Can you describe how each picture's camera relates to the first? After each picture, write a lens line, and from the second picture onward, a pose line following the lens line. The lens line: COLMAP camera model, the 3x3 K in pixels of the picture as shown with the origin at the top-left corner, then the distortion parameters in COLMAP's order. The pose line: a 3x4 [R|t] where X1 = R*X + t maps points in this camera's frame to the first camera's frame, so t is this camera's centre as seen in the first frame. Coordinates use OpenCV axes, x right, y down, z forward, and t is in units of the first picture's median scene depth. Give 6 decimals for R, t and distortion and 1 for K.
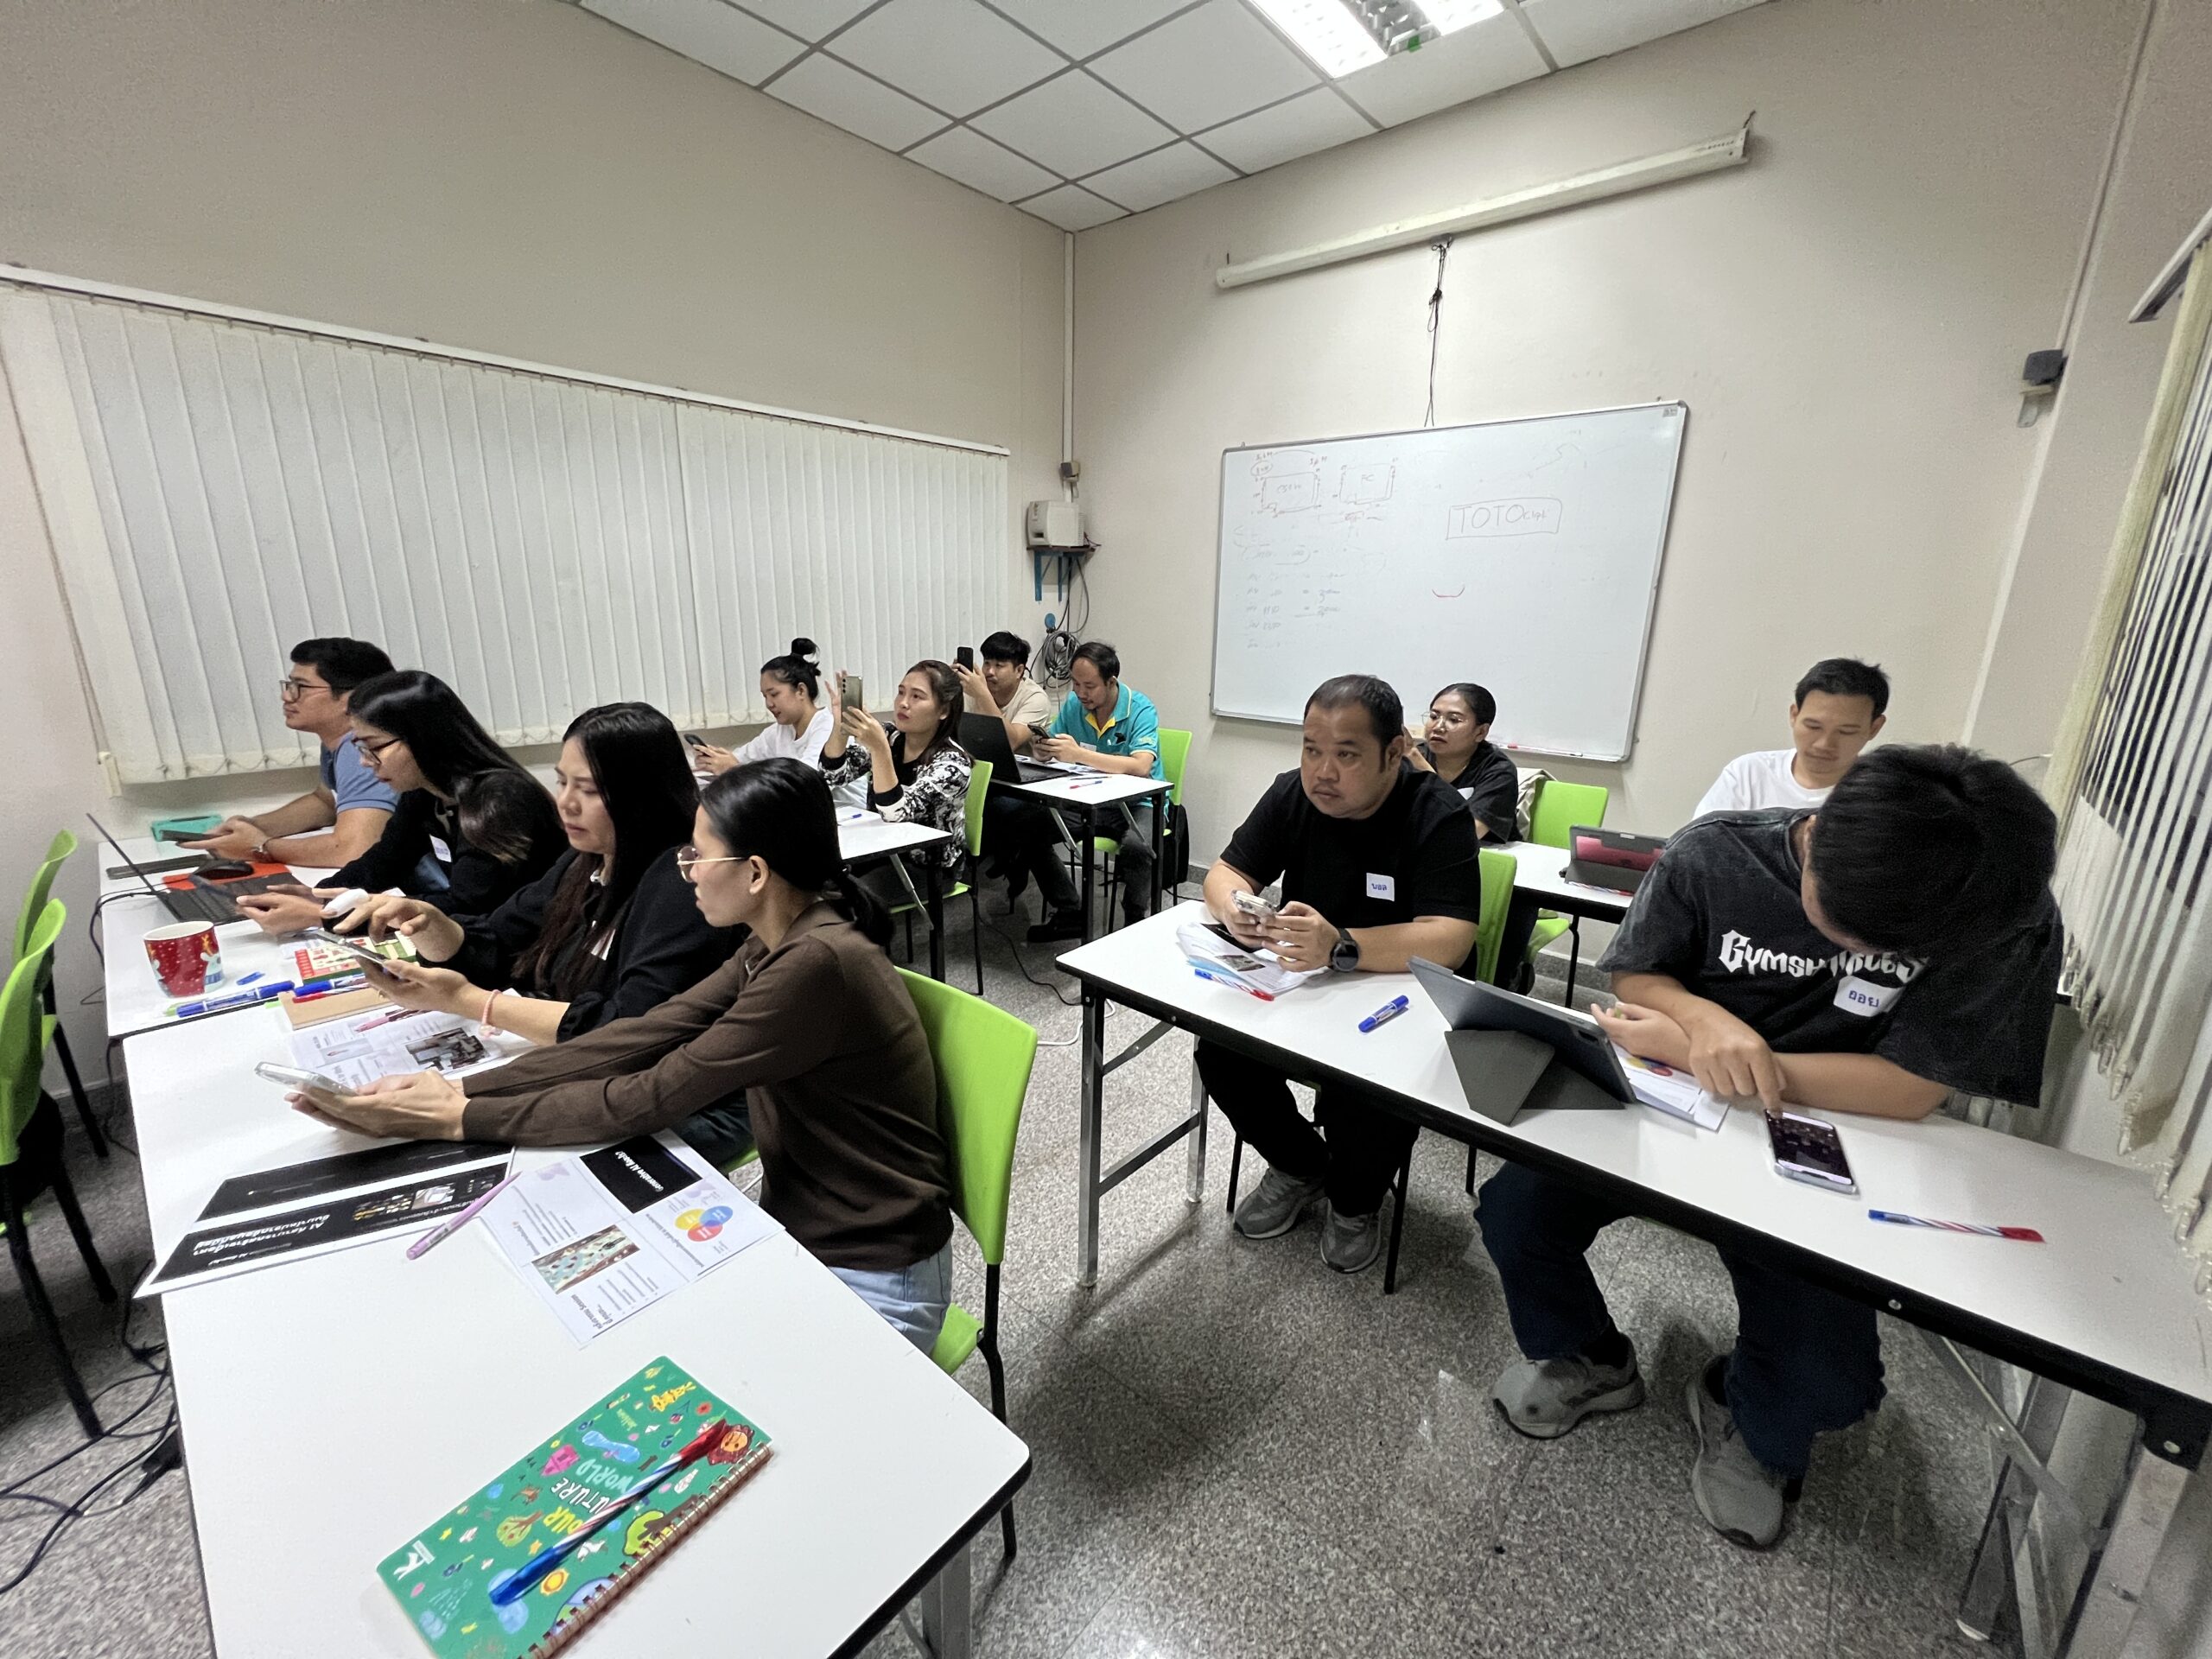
lens RADIAL K [[892.7, 0, 1099.6], [0, 892.7, 830.3], [0, 0, 1]] dist [-0.012094, 0.003702]
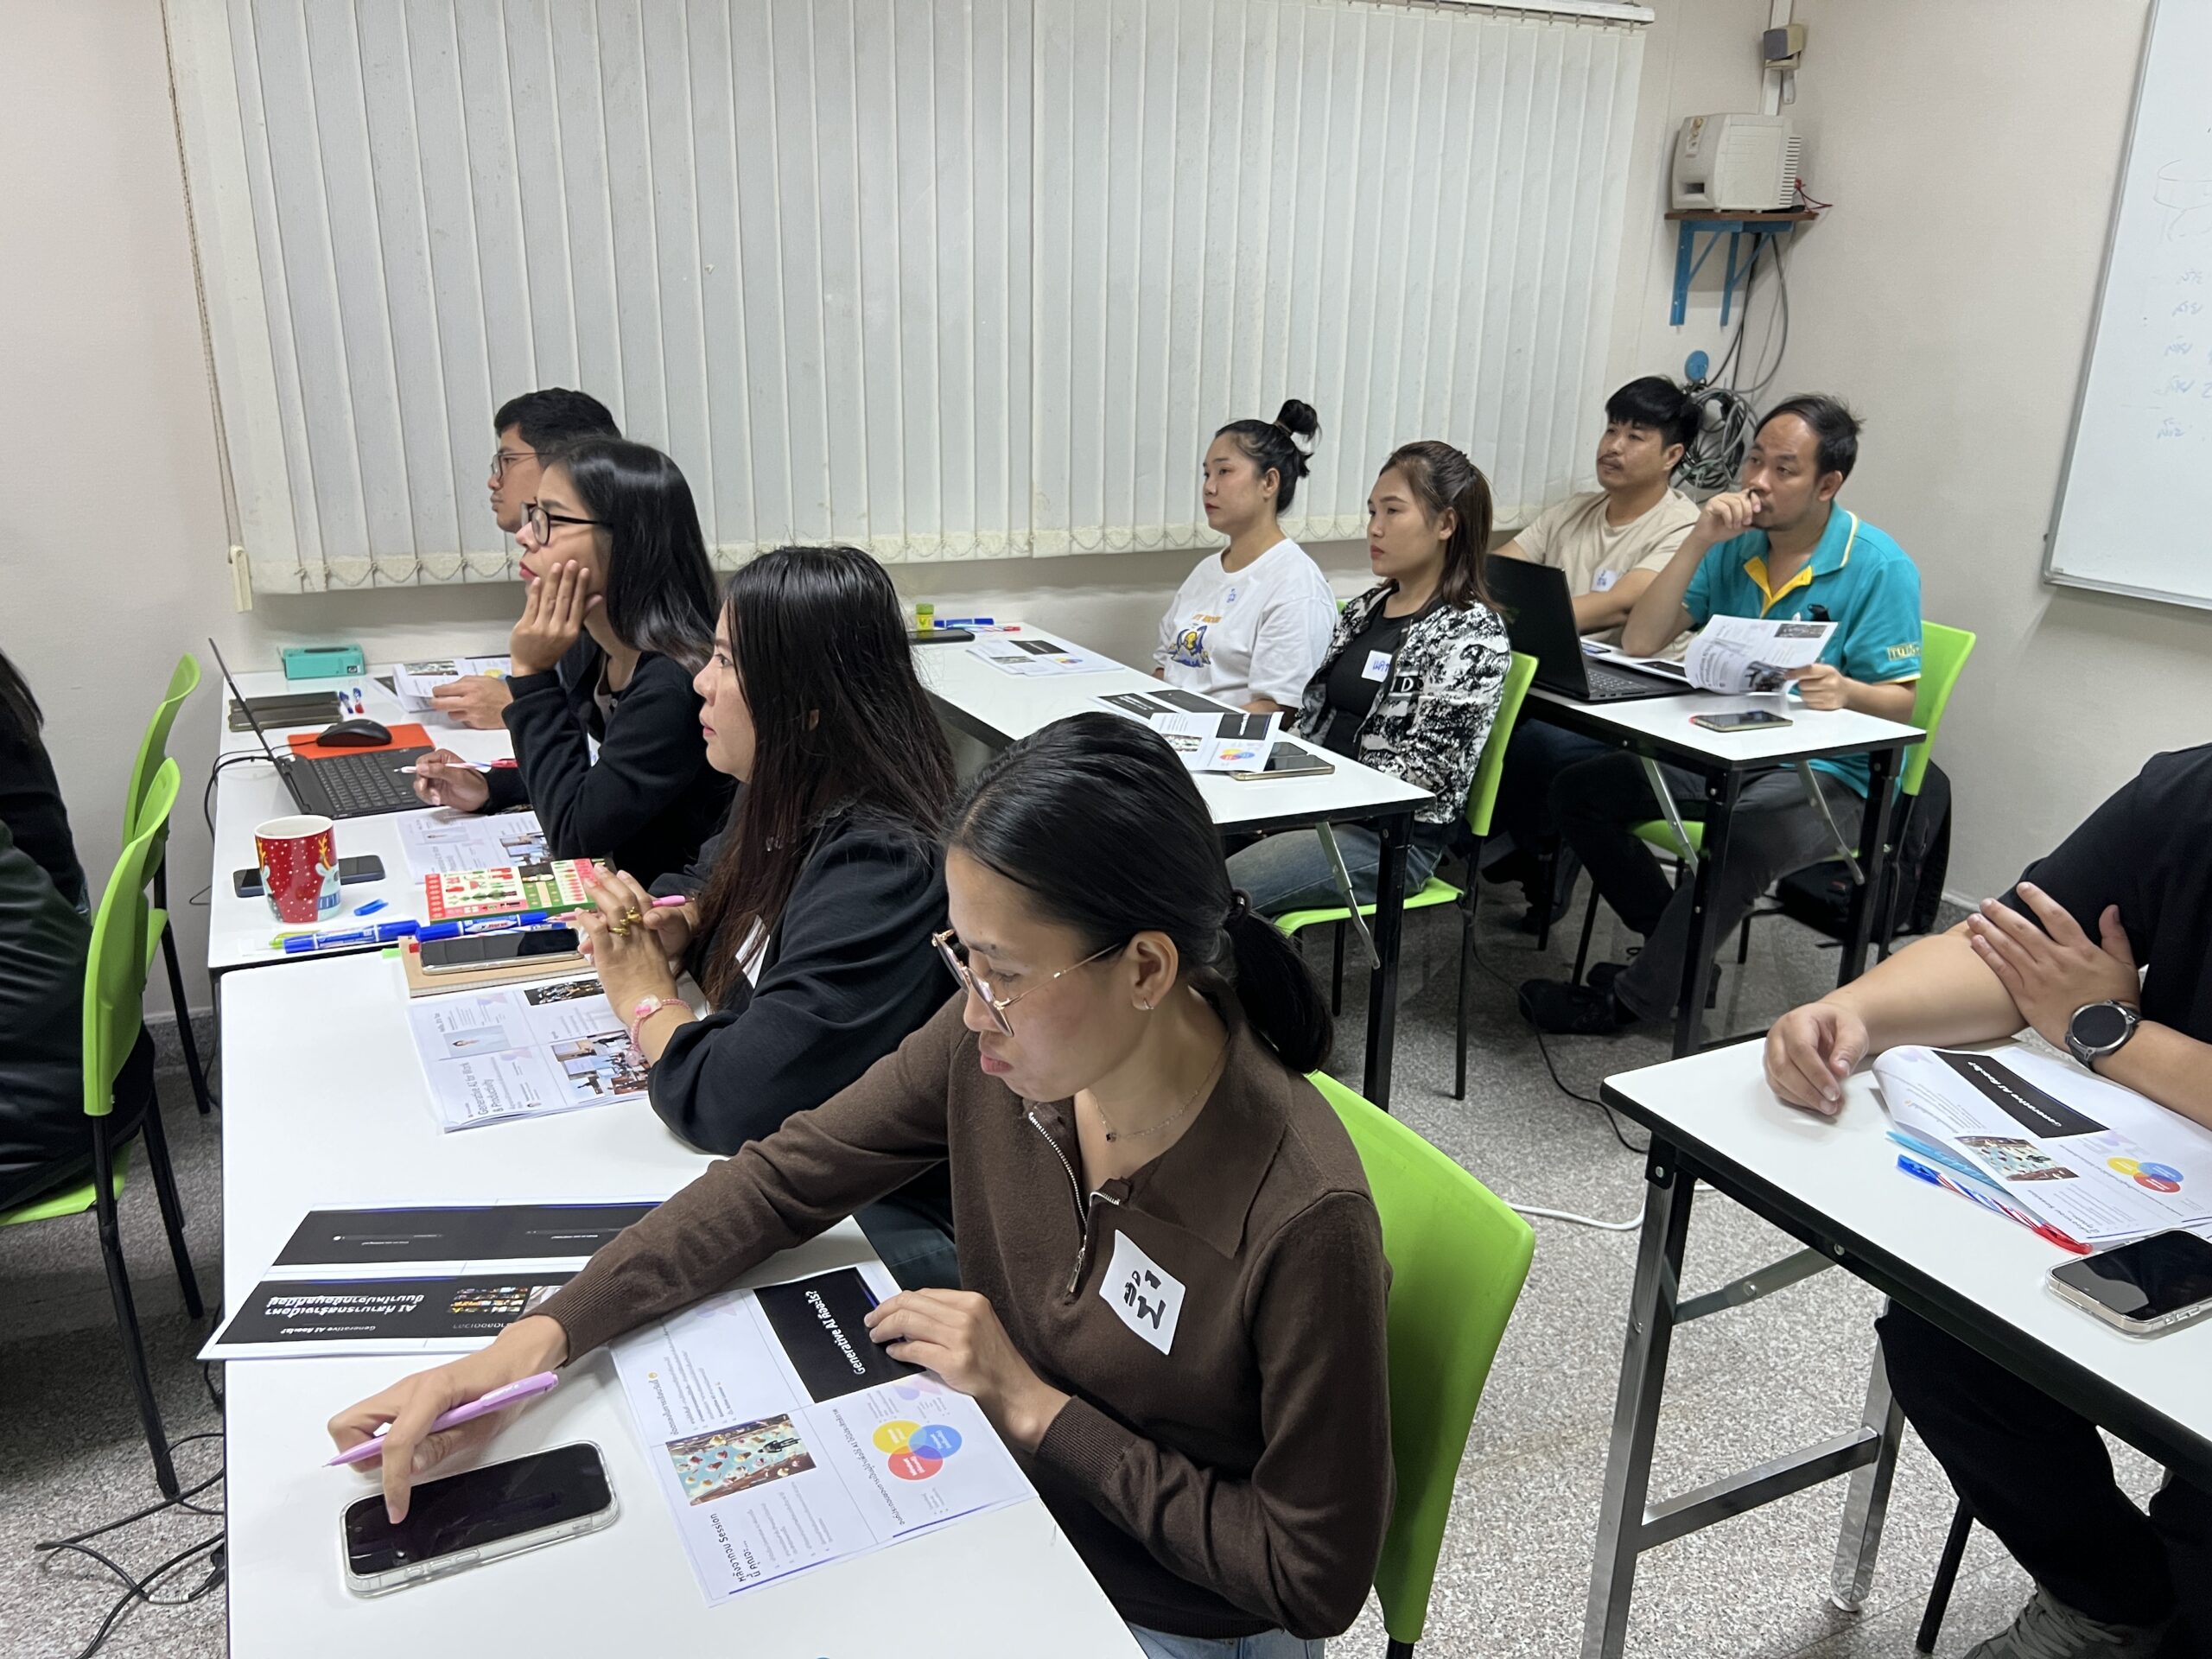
lens RADIAL K [[1684.4, 0, 1071.6], [0, 1684.4, 862.6], [0, 0, 1]] dist [0.003238, 0.003222]
pose [[0.920700, 0.121154, -0.370989, 0.010972], [-0.095975, 0.991690, 0.085670, -0.027400], [0.378286, -0.043271, 0.924677, 0.008411]]
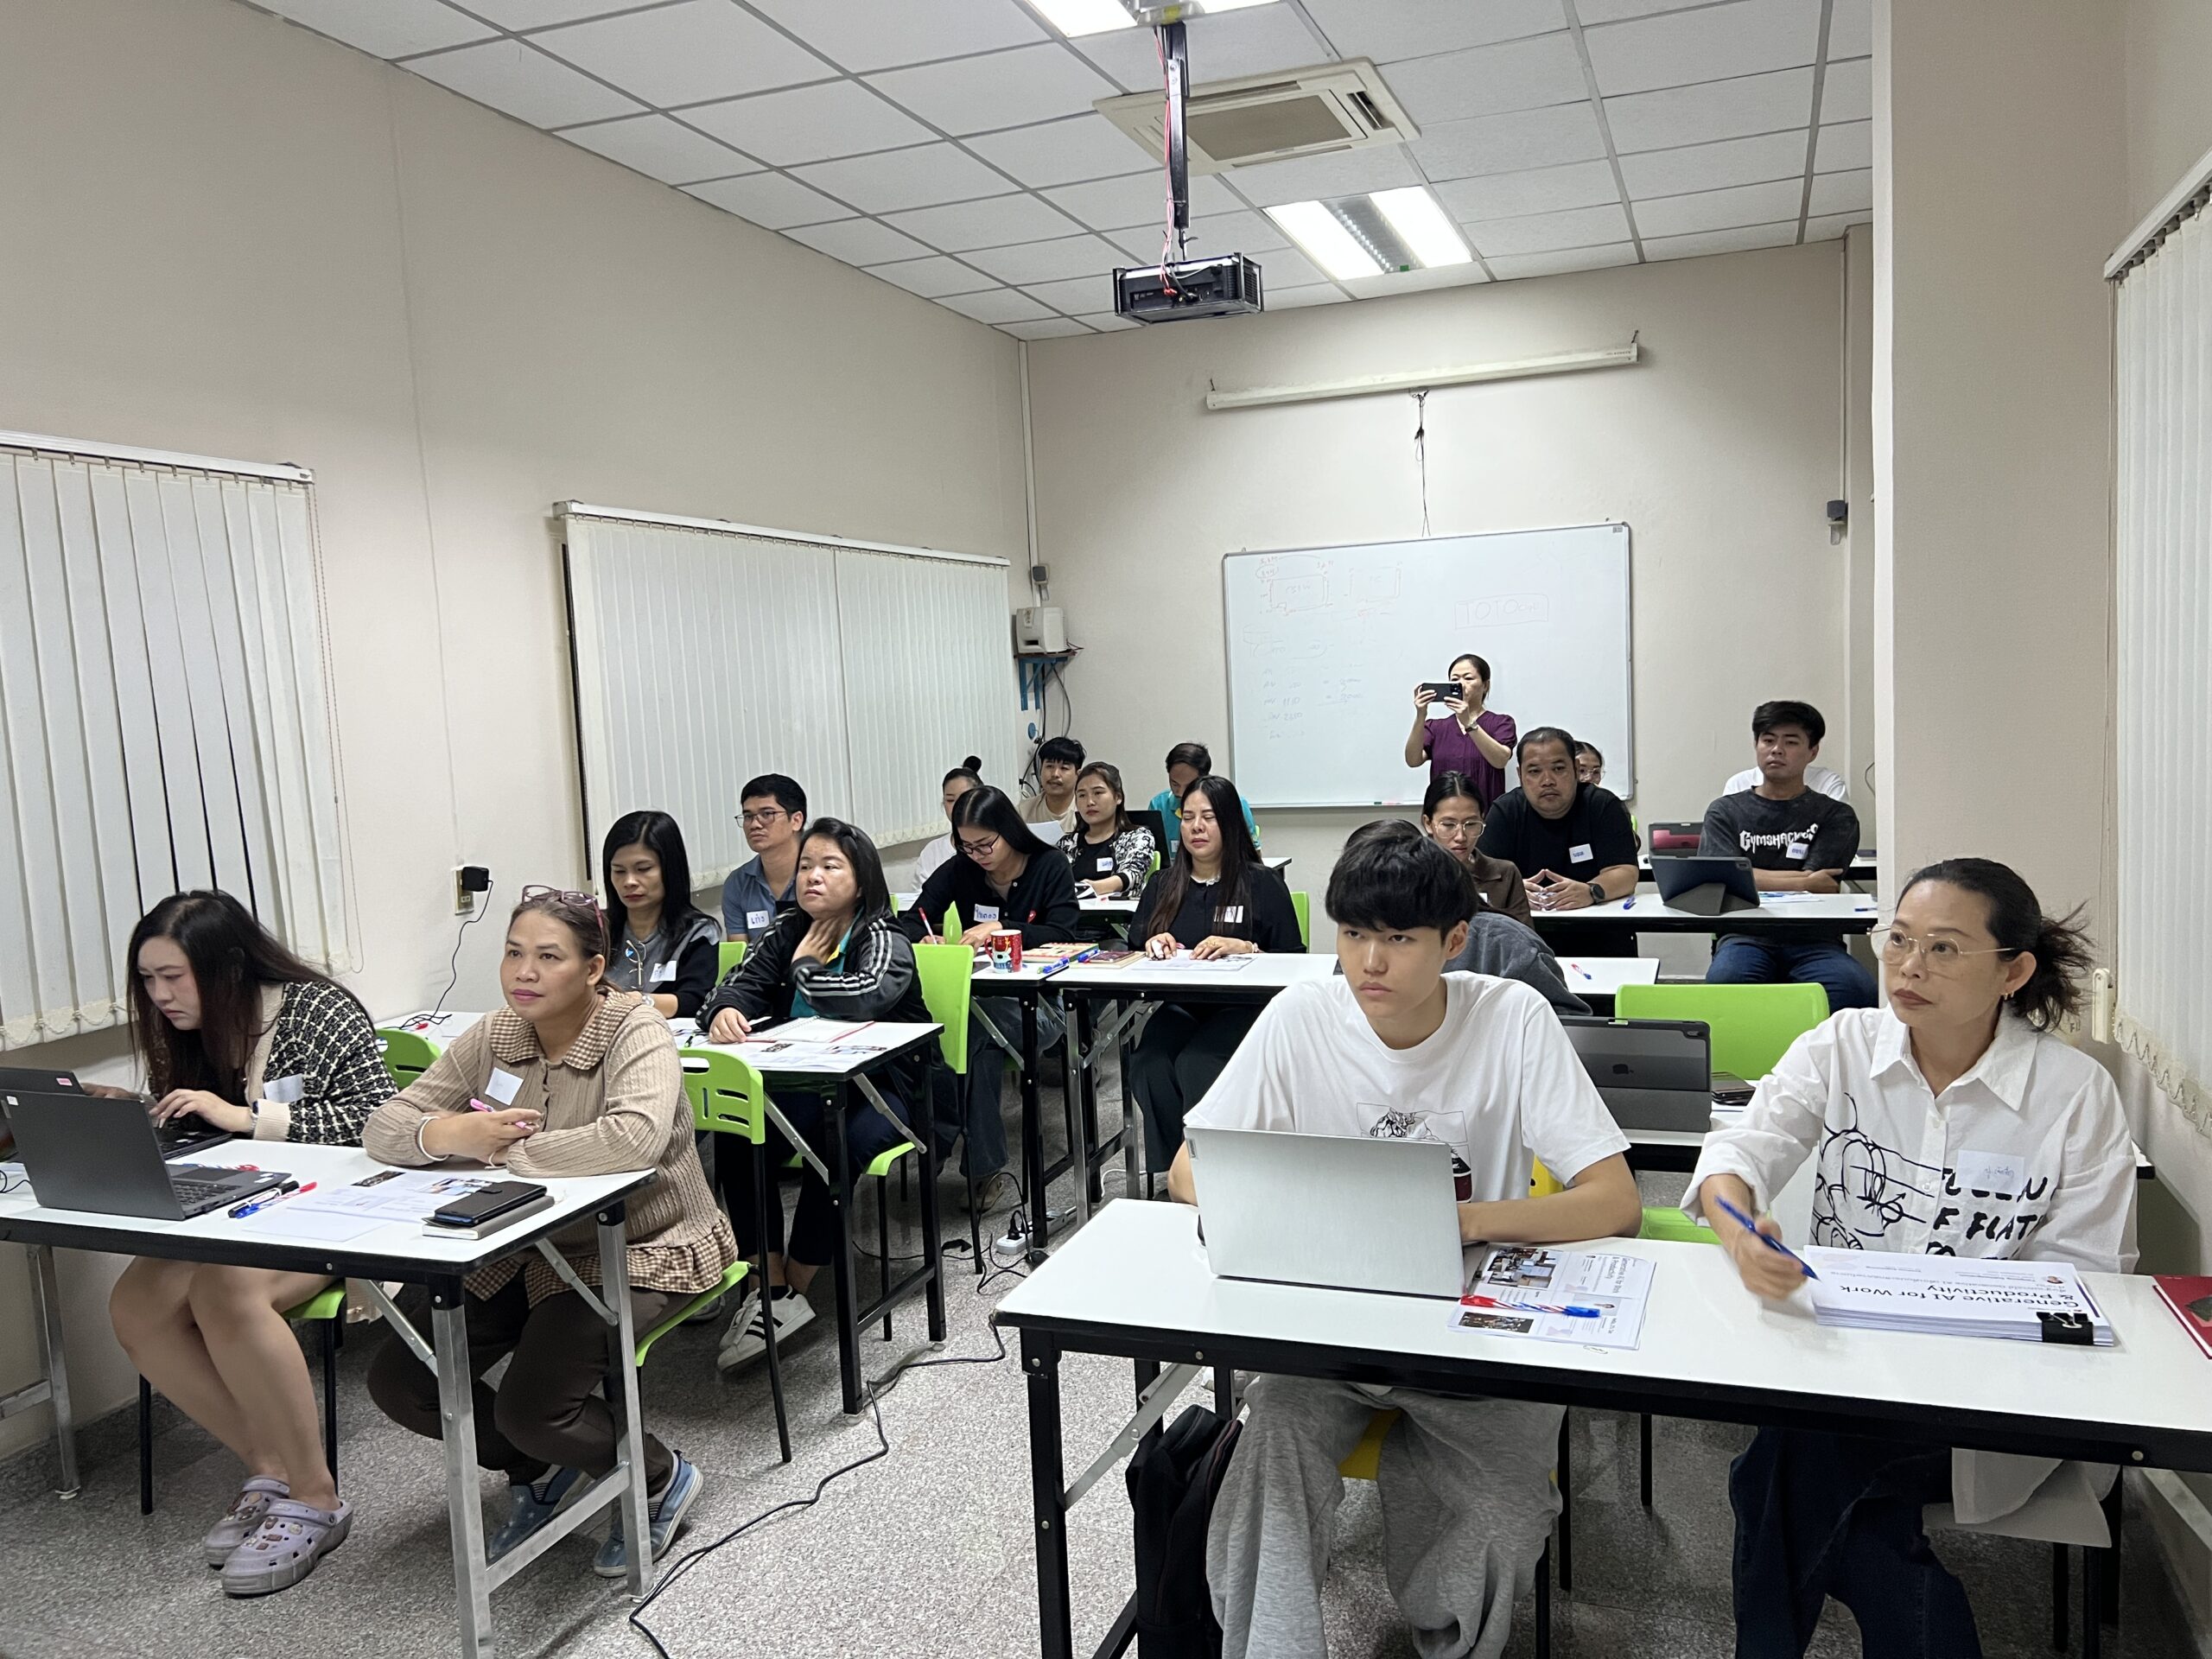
lens RADIAL K [[1714.2, 0, 1105.3], [0, 1714.2, 878.1], [0, 0, 1]] dist [0.026075, -0.013299]
pose [[0.932115, -0.107954, 0.345698, -1.501517], [0.156140, 0.981060, -0.114639, 0.308645], [-0.326774, 0.160834, 0.931317, -1.560416]]
